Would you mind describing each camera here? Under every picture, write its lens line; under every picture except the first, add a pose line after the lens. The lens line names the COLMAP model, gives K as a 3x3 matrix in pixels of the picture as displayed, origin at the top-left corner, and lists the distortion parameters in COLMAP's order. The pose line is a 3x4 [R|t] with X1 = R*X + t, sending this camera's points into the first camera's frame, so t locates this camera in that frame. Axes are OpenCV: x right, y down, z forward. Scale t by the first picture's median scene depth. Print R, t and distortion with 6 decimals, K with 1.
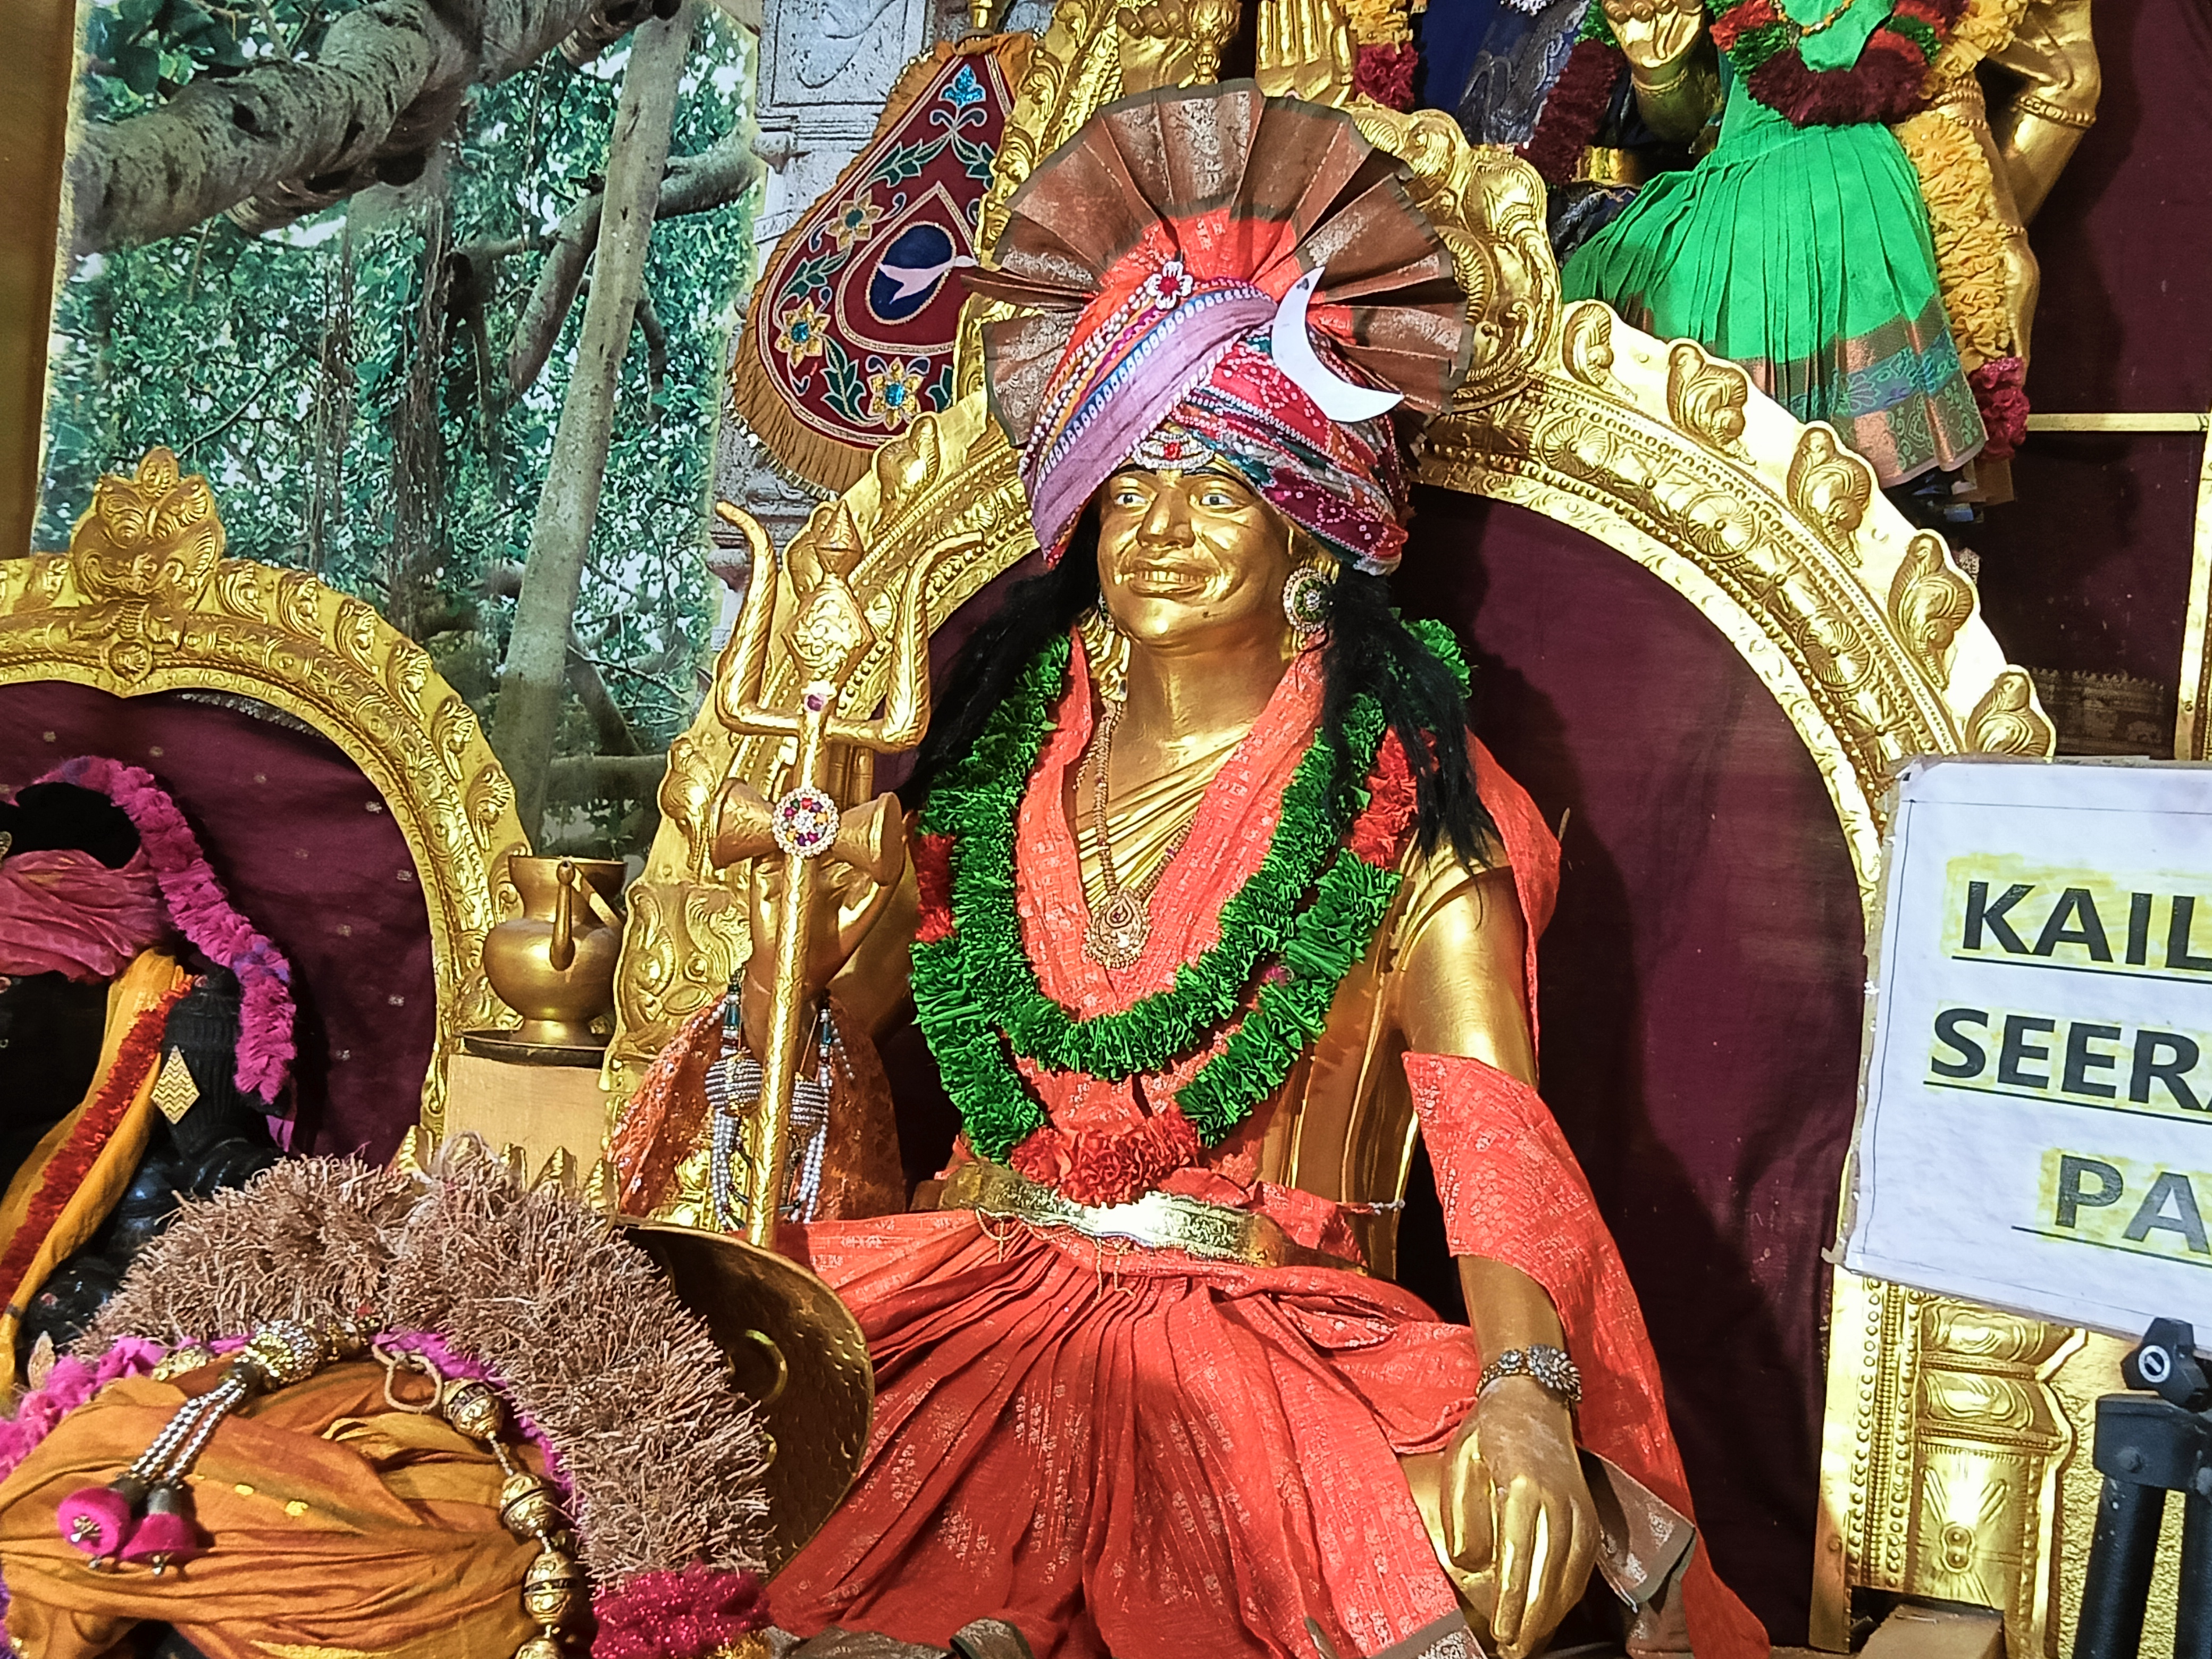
lens RADIAL K [[2807.3, 0, 1106.7], [0, 2807.3, 823.4], [0, 0, 1]] dist [0.066159, 0.000000]
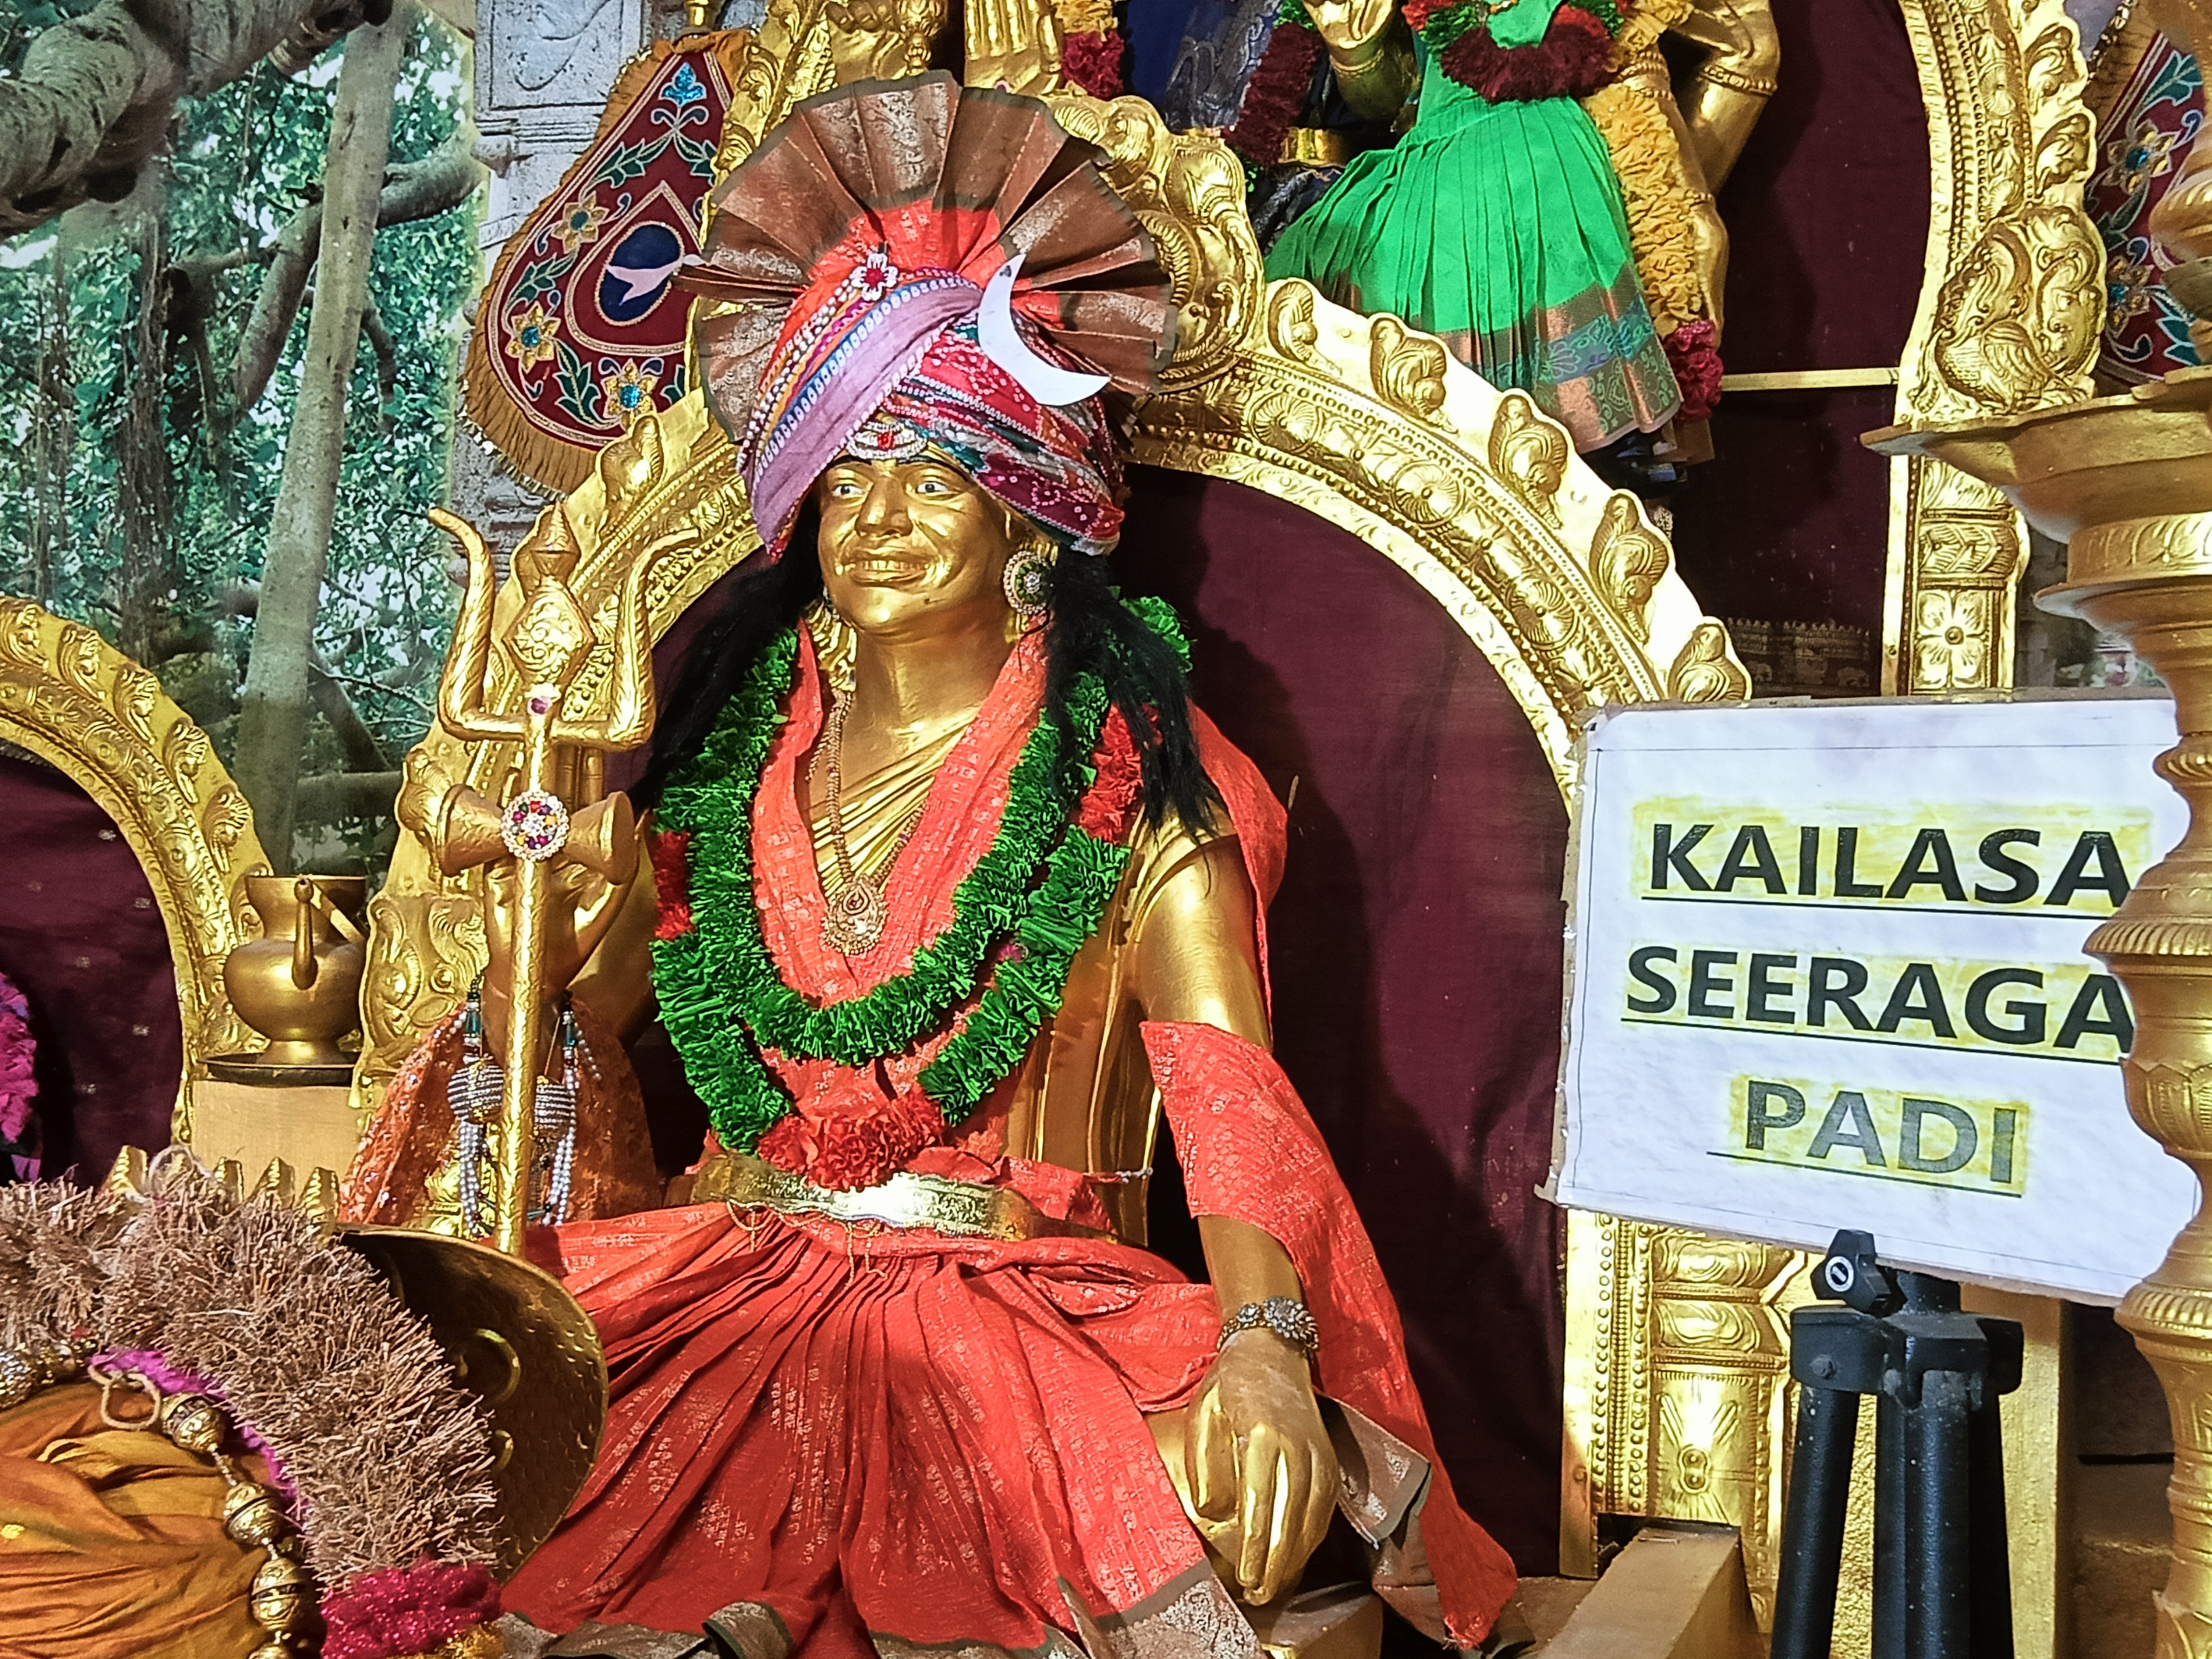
lens RADIAL K [[2807.3, 0, 1106.2], [0, 2807.3, 827.7], [0, 0, 1]] dist [0.066159, 0.000000]
pose [[0.996005, -0.049594, 0.074264, 0.019234], [0.049260, 0.998766, 0.006318, 0.003700], [-0.074486, -0.002635, 0.997219, -0.013743]]
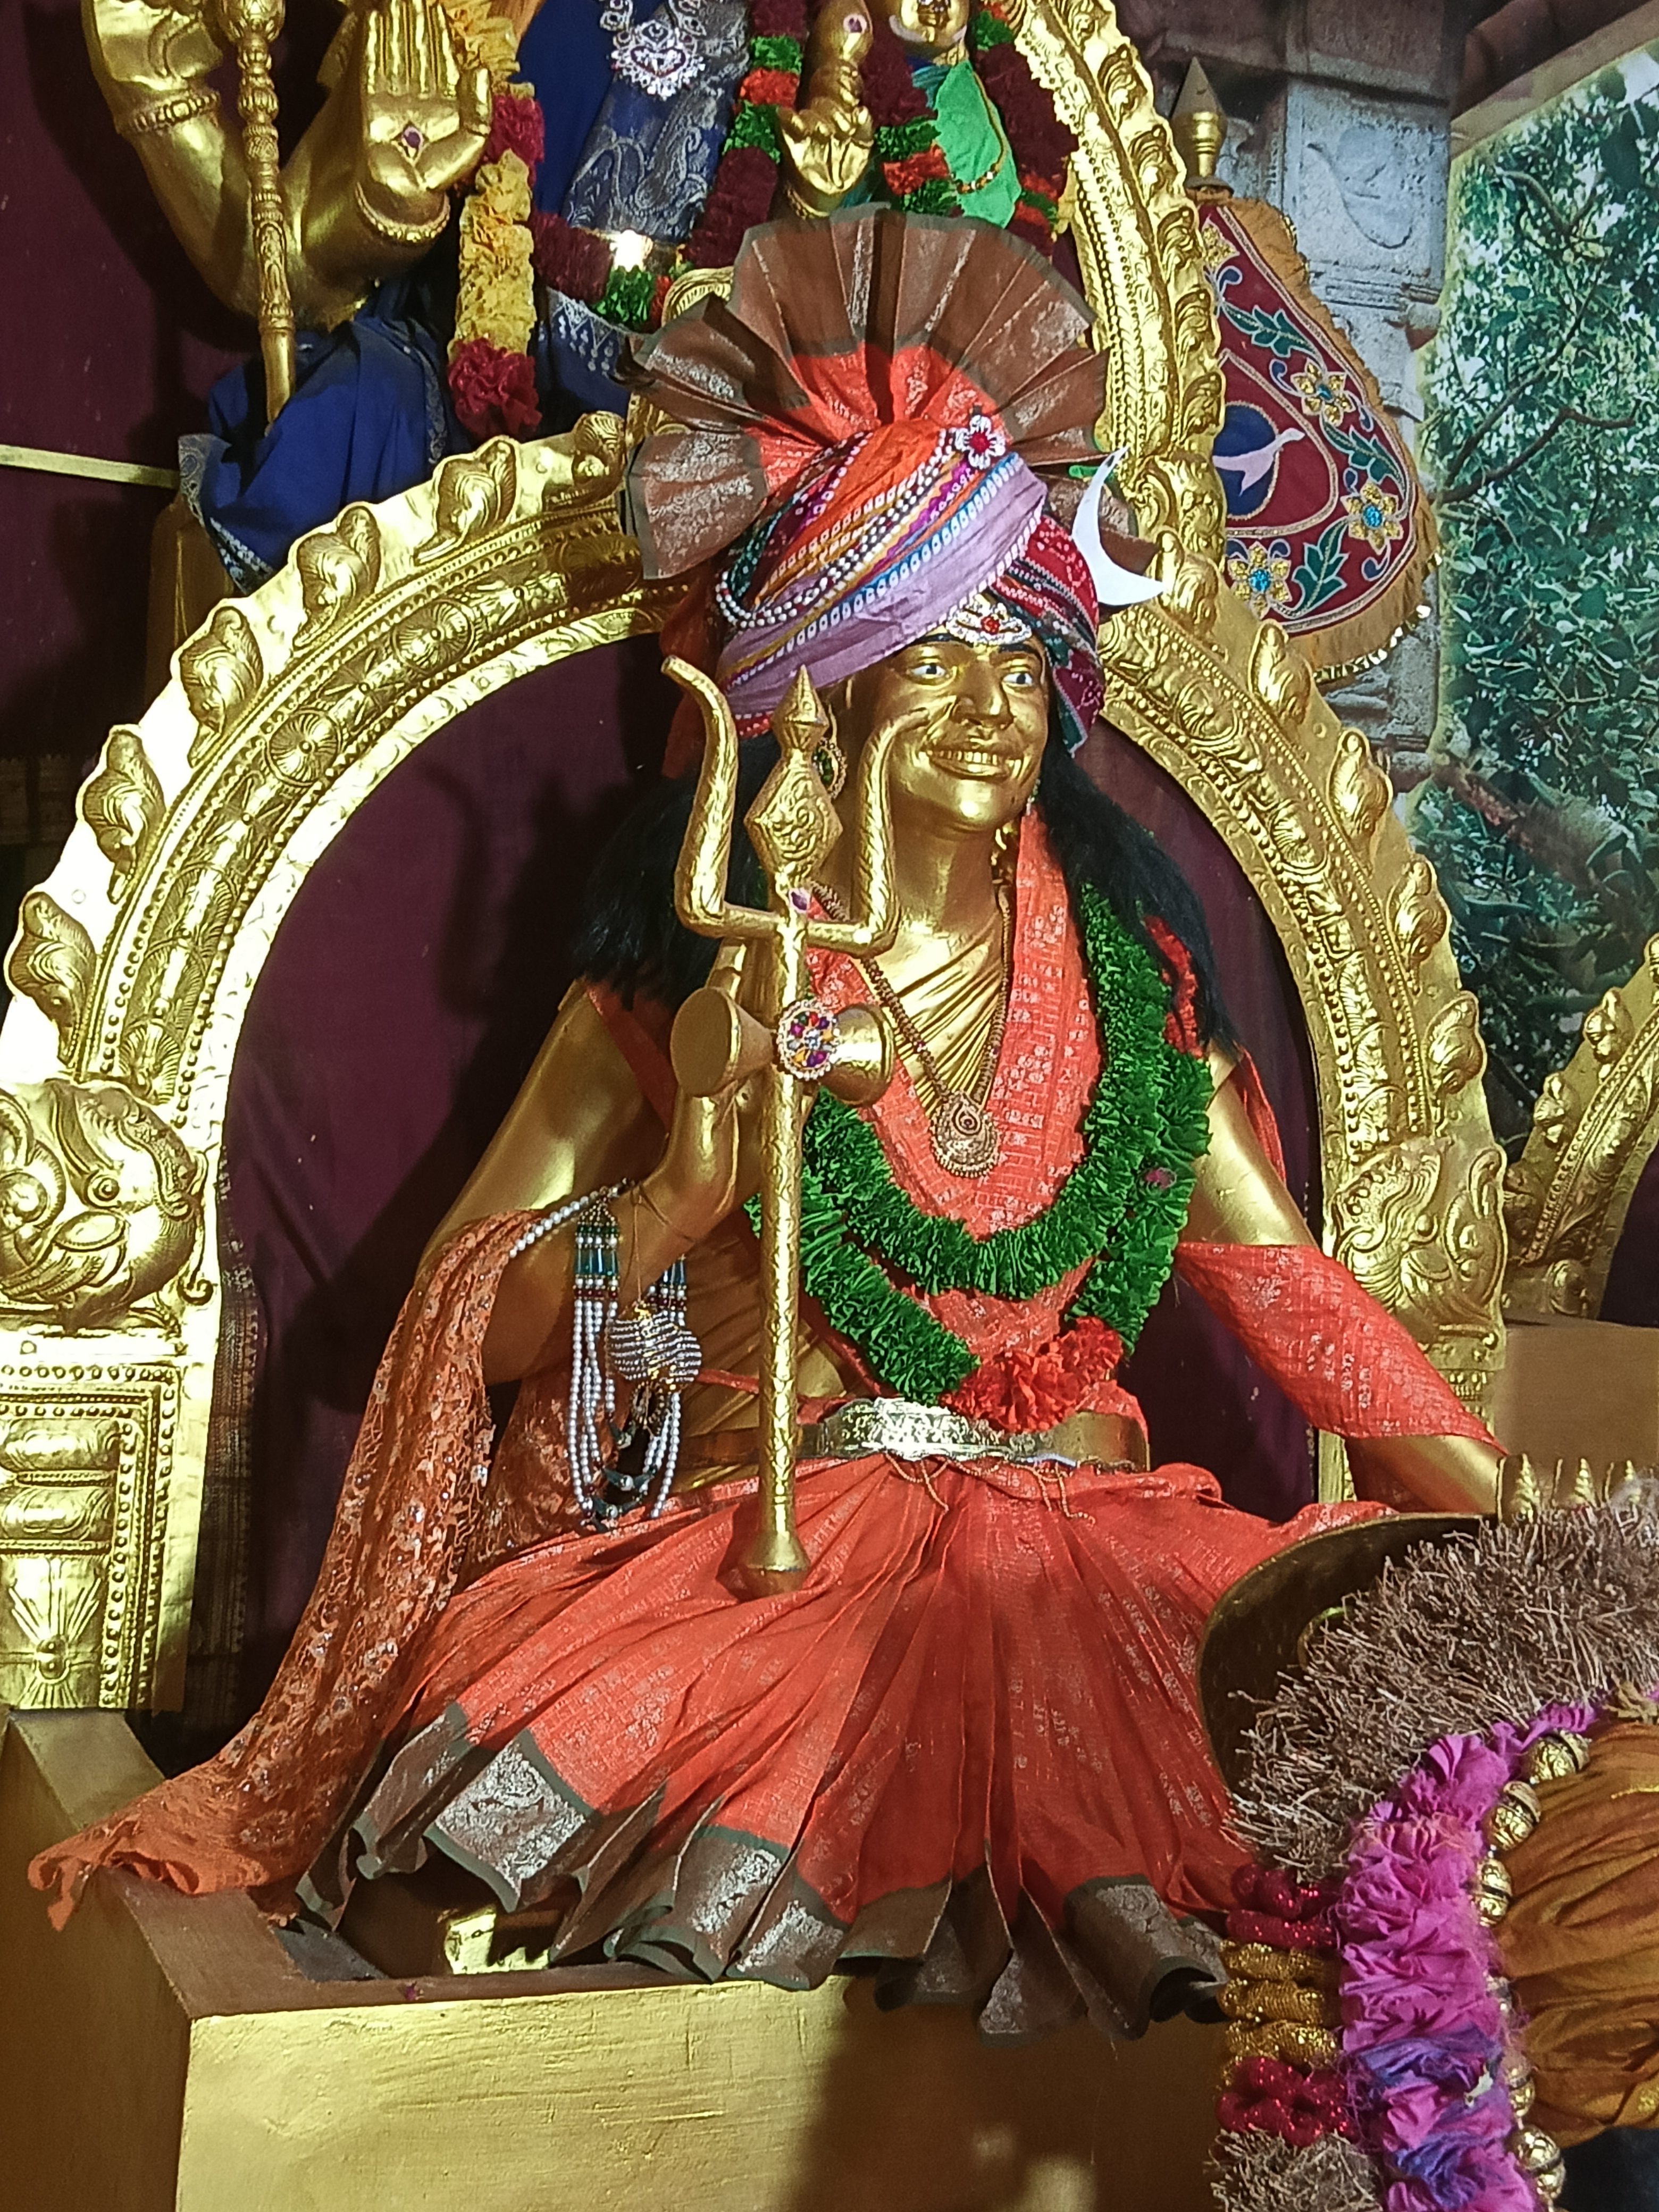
lens RADIAL K [[3013.6, 0, 791.9], [0, 3013.6, 1096.7], [0, 0, 1]] dist [0.065740, 0.000000]
pose [[0.695772, -0.052185, 0.716364, -0.712662], [-0.015338, 0.996050, 0.087456, -0.059253], [-0.718099, -0.071837, 0.692224, 0.321304]]
